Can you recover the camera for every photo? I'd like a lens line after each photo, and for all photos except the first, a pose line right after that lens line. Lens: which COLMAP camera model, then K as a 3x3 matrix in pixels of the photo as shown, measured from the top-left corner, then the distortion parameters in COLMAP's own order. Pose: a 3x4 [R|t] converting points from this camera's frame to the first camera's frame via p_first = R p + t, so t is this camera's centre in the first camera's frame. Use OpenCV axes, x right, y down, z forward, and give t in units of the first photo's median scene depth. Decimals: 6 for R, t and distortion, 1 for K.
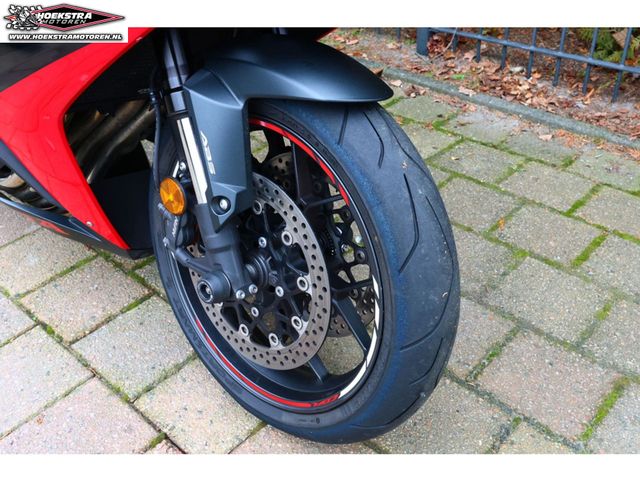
lens RADIAL K [[652.6, 0, 320.0], [0, 652.6, 240.0], [0, 0, 1]] dist [0.008438, 0.004543]
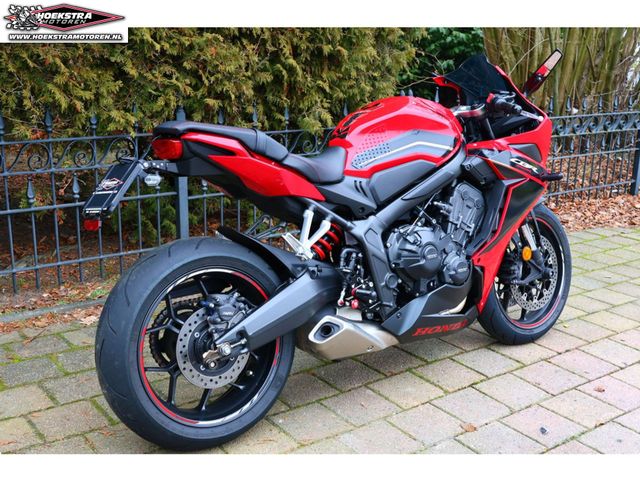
lens RADIAL K [[745.7, 0, 320.0], [0, 745.7, 240.0], [0, 0, 1]] dist [-0.002680, -0.005757]
pose [[0.184994, -0.220803, 0.957613, -2.534971], [0.541032, 0.836351, 0.088325, -0.648034], [-0.820403, 0.501760, 0.274181, 0.633109]]
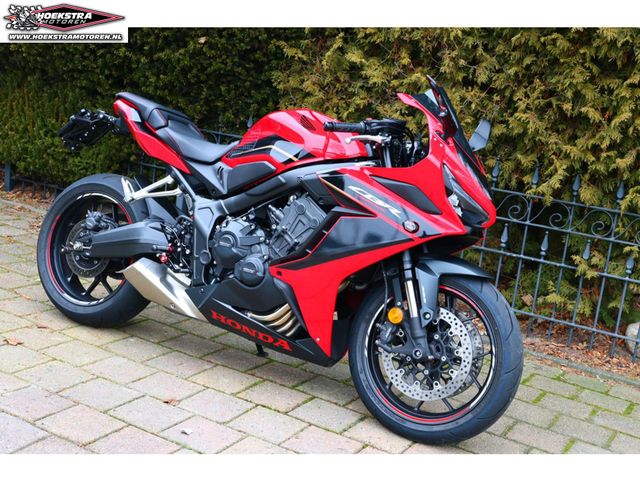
lens RADIAL K [[868.6, 0, 320.0], [0, 868.6, 240.0], [0, 0, 1]] dist [0.006098, 0.015183]
pose [[0.958611, 0.118787, 0.258757, -0.983470], [-0.004741, 0.915346, -0.402641, 0.692757], [-0.284680, 0.384749, 0.878024, -1.273758]]
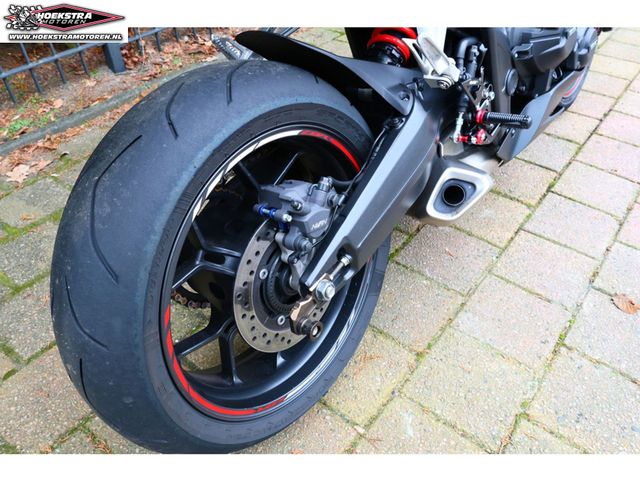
lens RADIAL K [[508.6, 0, 320.0], [0, 508.6, 240.0], [0, 0, 1]] dist [0.010854, 0.001948]
pose [[-0.072749, -0.633796, 0.770072, -1.433271], [0.594138, 0.592621, 0.543876, -0.773811], [-0.801067, 0.497095, 0.333450, 1.173574]]
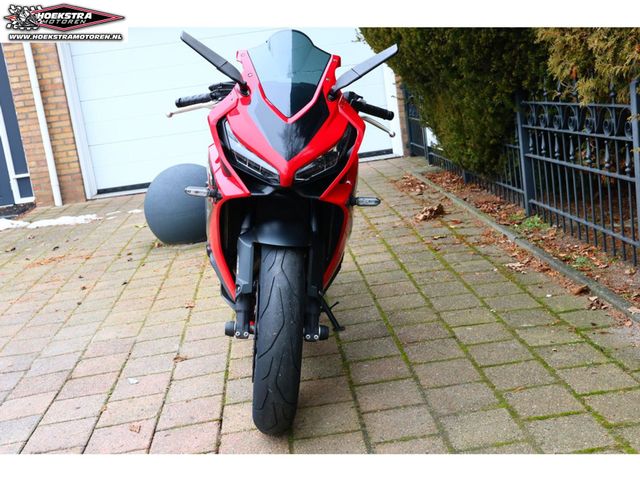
lens RADIAL K [[784.3, 0, 320.0], [0, 784.3, 240.0], [0, 0, 1]] dist [-0.000173, -0.002030]
pose [[0.723792, 0.078516, -0.685536, 1.300859], [-0.307193, 0.926283, -0.218246, 0.200992], [0.617865, 0.368557, 0.694557, -0.506538]]
